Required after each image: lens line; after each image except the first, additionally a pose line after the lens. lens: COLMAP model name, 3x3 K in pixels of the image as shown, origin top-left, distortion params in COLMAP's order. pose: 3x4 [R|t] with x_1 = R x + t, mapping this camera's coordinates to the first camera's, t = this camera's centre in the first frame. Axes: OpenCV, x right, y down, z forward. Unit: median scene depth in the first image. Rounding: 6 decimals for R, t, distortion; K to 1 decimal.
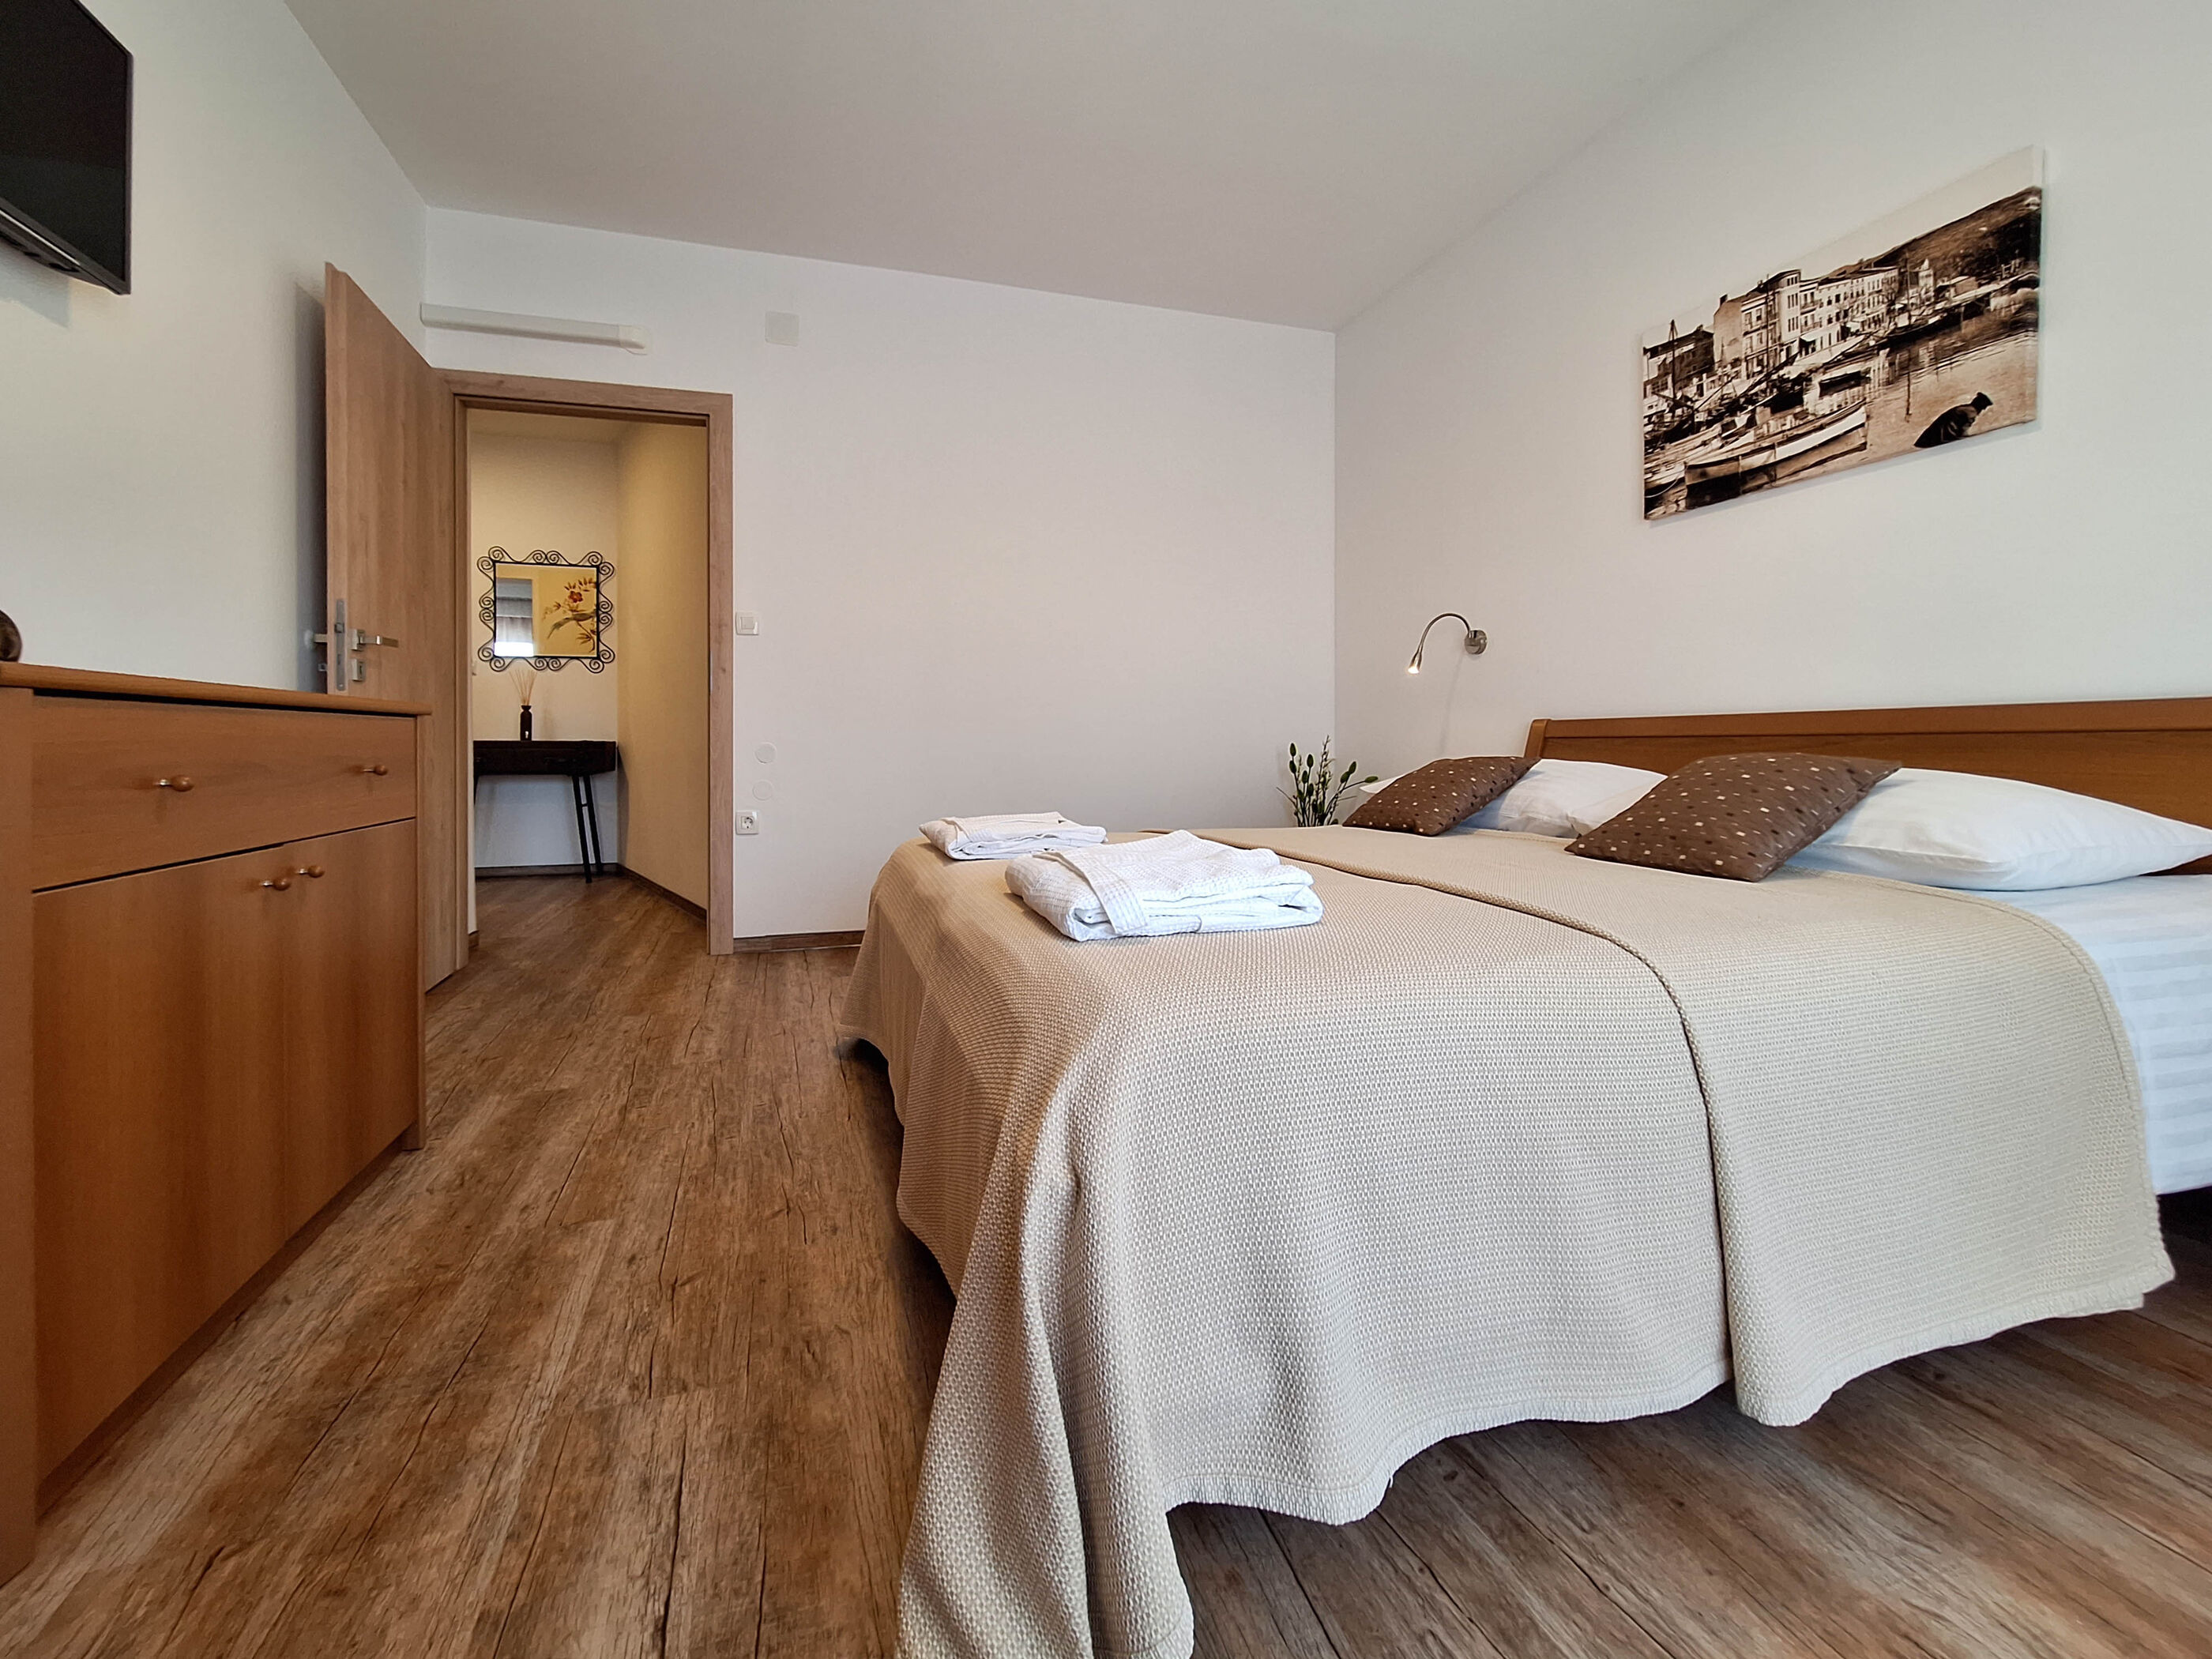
lens RADIAL K [[899.6, 0, 1061.6], [0, 899.6, 759.0], [0, 0, 1]] dist [-0.002473, 0.003306]
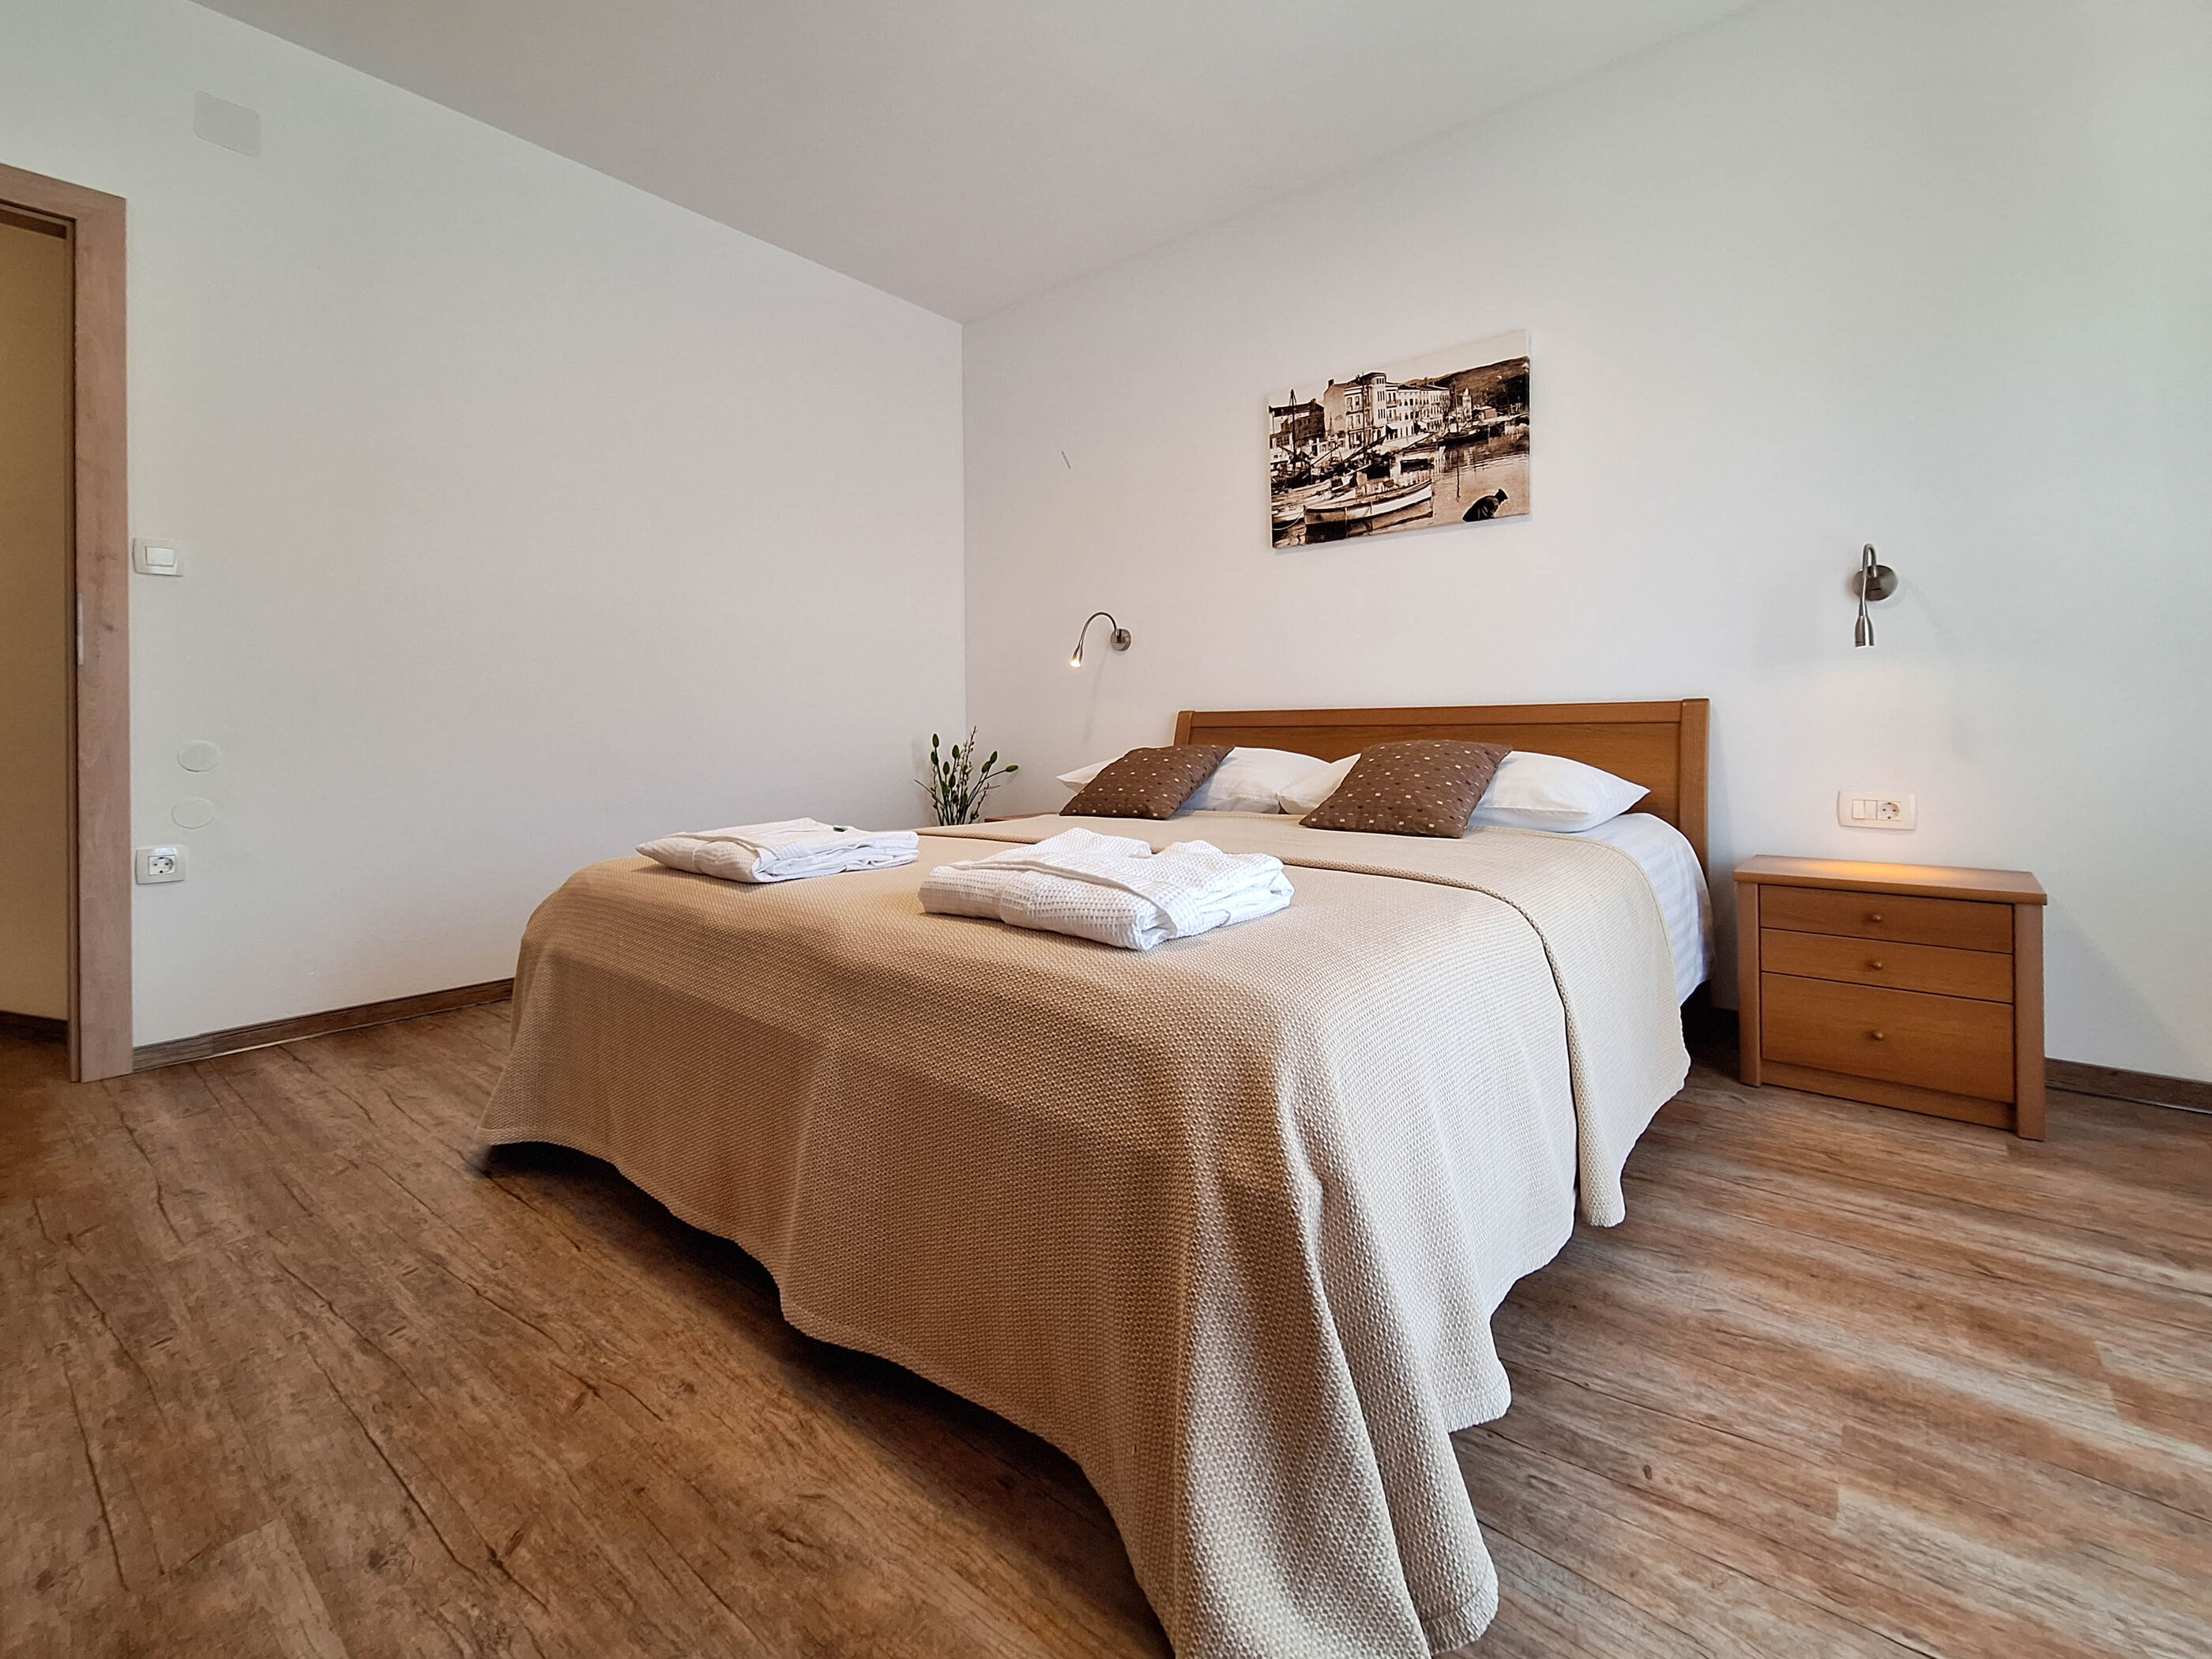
lens RADIAL K [[935.9, 0, 1103.0], [0, 935.9, 734.2], [0, 0, 1]] dist [-0.000100, 0.000777]
pose [[0.824457, -0.009540, 0.565844, -0.314641], [0.017319, 0.999815, -0.008378, -0.010203], [-0.565659, 0.016707, 0.824470, 0.112594]]
